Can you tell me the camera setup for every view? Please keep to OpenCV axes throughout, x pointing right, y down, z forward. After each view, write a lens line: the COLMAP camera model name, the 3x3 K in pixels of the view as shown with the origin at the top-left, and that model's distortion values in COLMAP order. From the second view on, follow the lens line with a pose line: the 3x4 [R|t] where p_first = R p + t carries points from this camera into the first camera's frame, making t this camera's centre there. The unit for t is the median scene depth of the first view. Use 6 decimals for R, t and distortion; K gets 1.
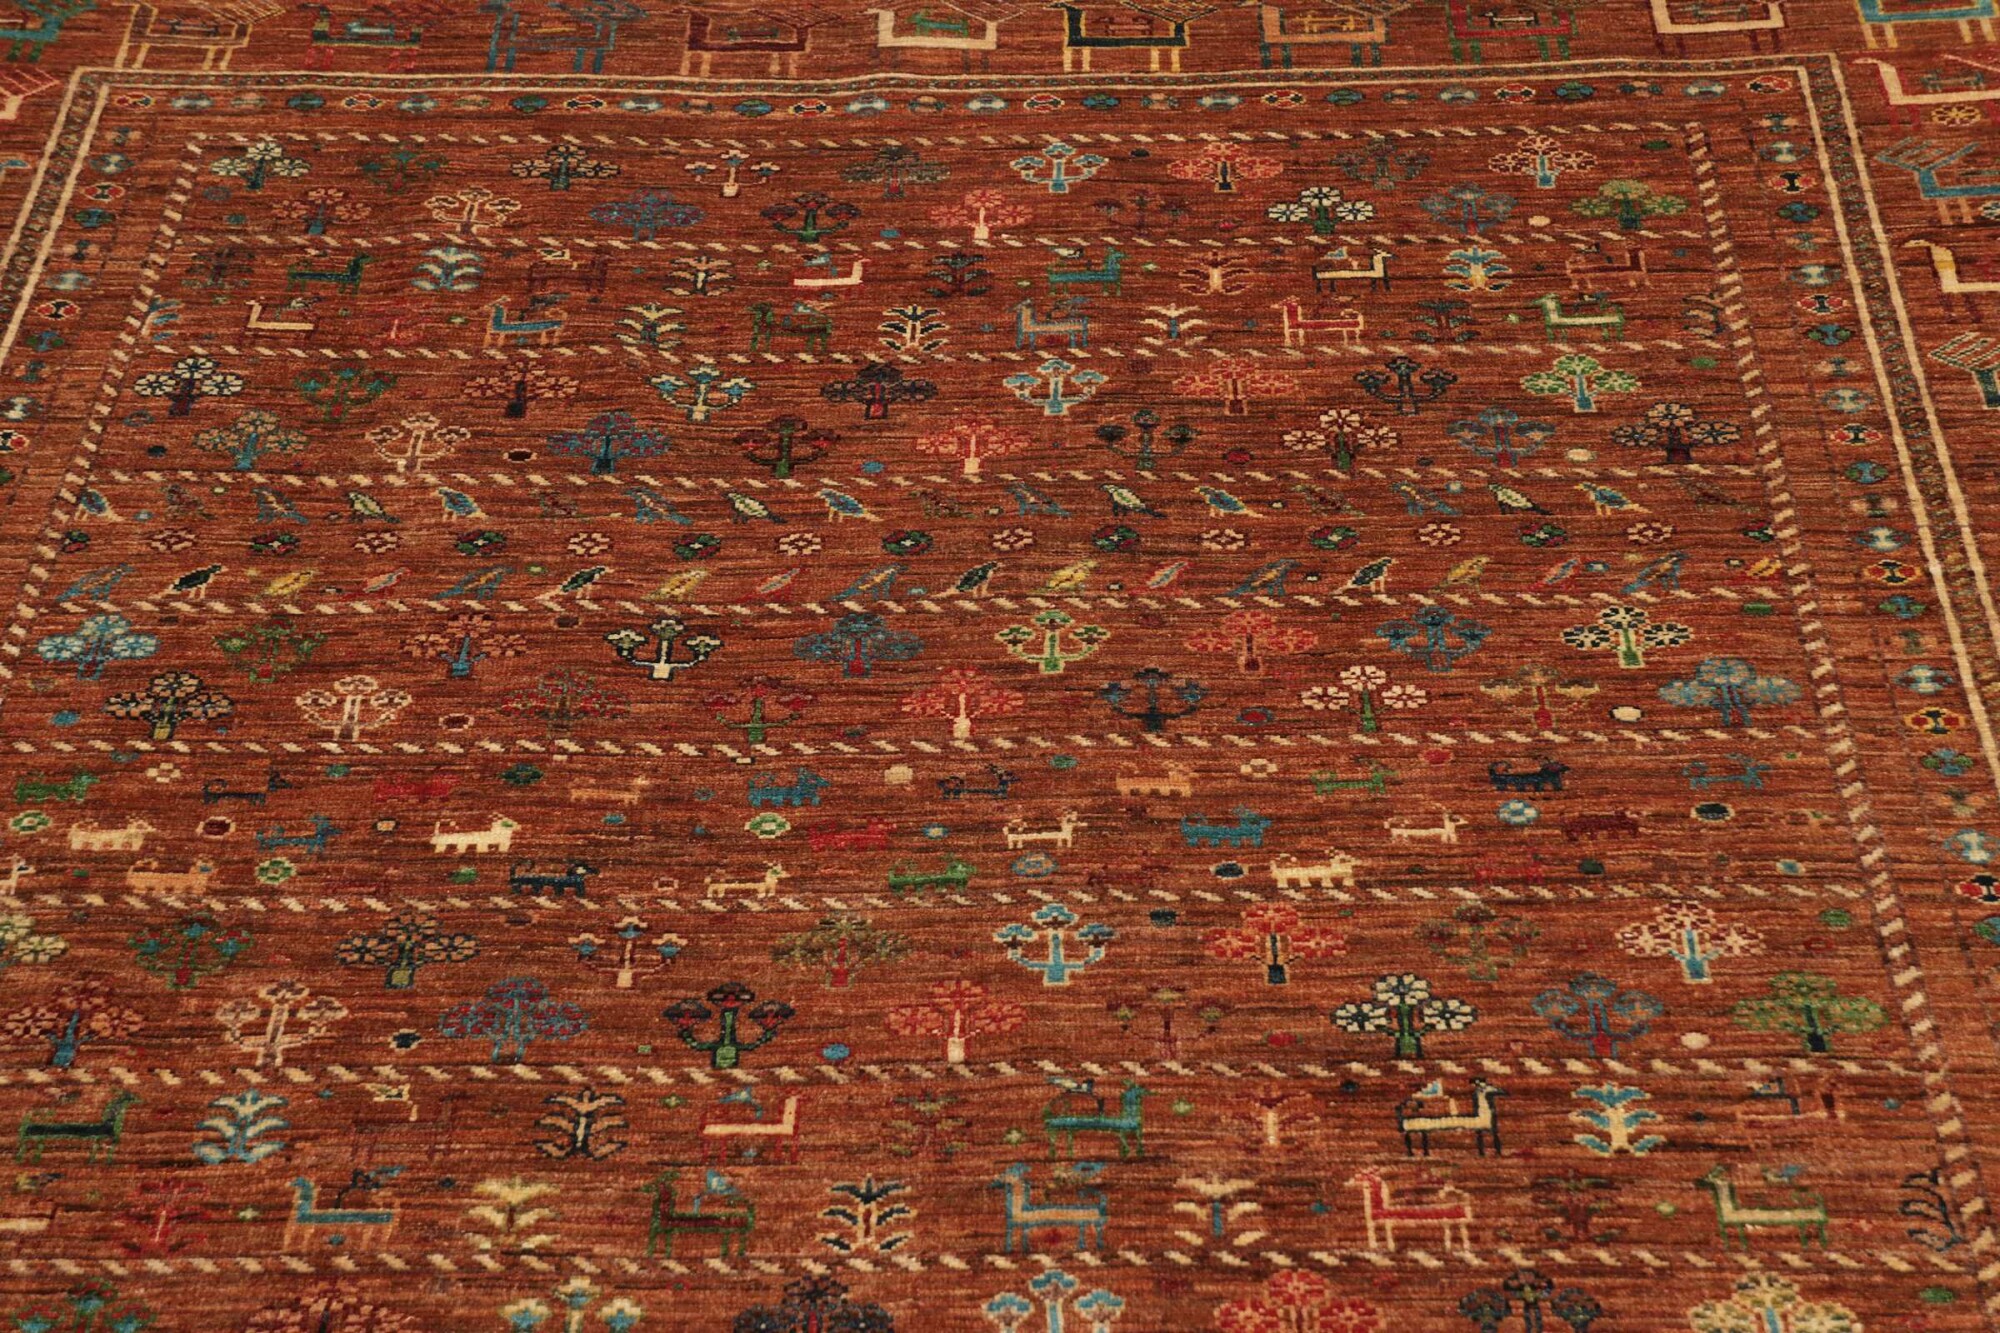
lens RADIAL K [[4115.7, 0, 1015.0], [0, 4115.7, 691.9], [0, 0, 1]] dist [0.307831, 1.510155]
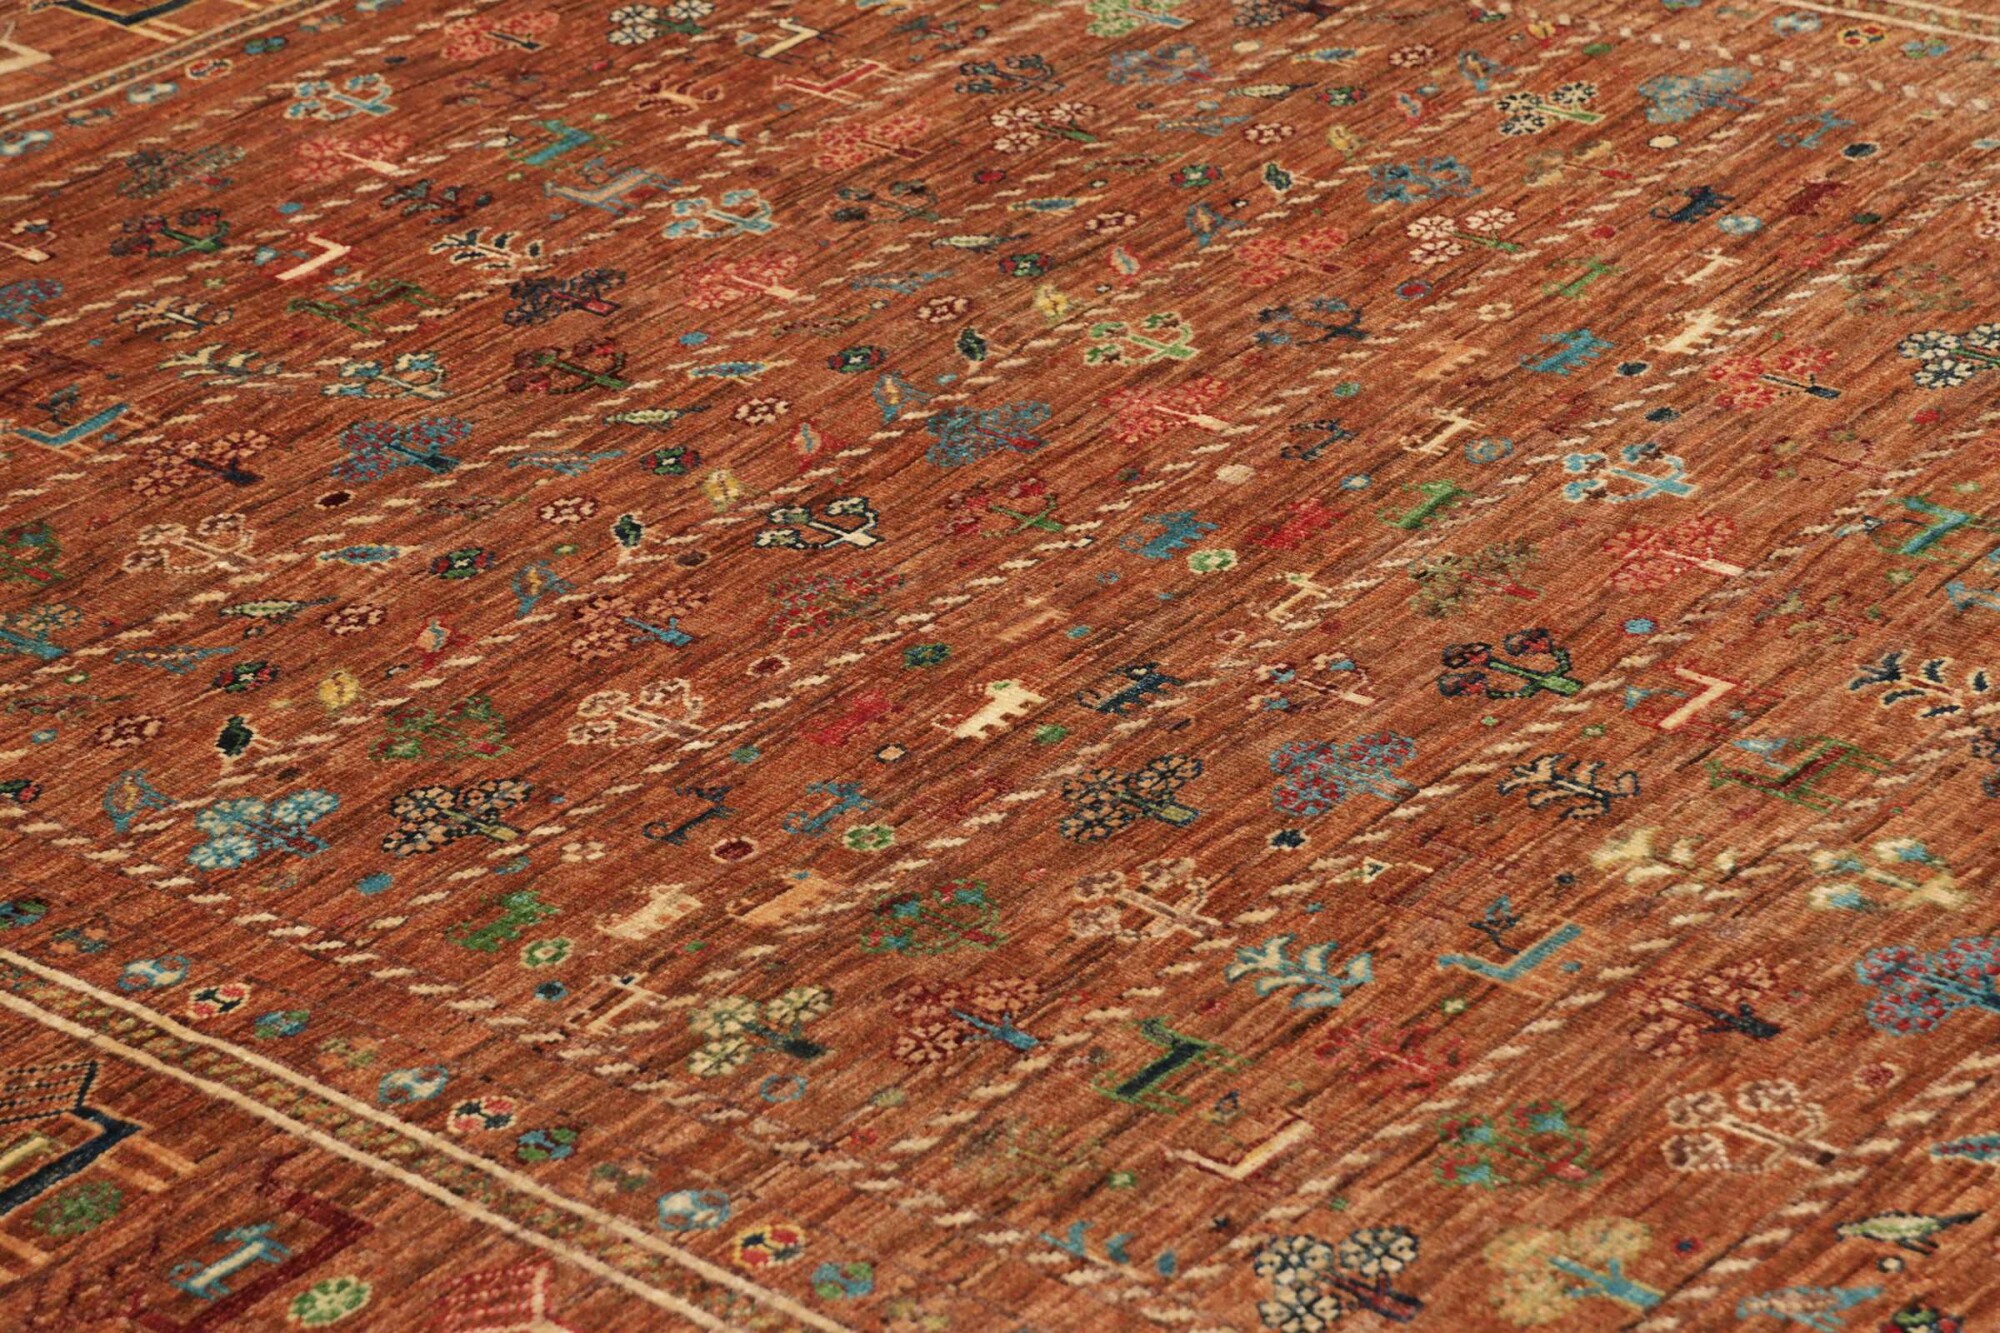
lens RADIAL K [[4962.7, 0, 1000.0], [0, 4962.7, 666.5], [0, 0, 1]] dist [0.565107, 1.063272]
pose [[0.629519, -0.377596, 0.679063, -0.710978], [0.495523, 0.868278, 0.023440, 0.006858], [-0.598467, 0.321736, 0.733705, 0.306344]]
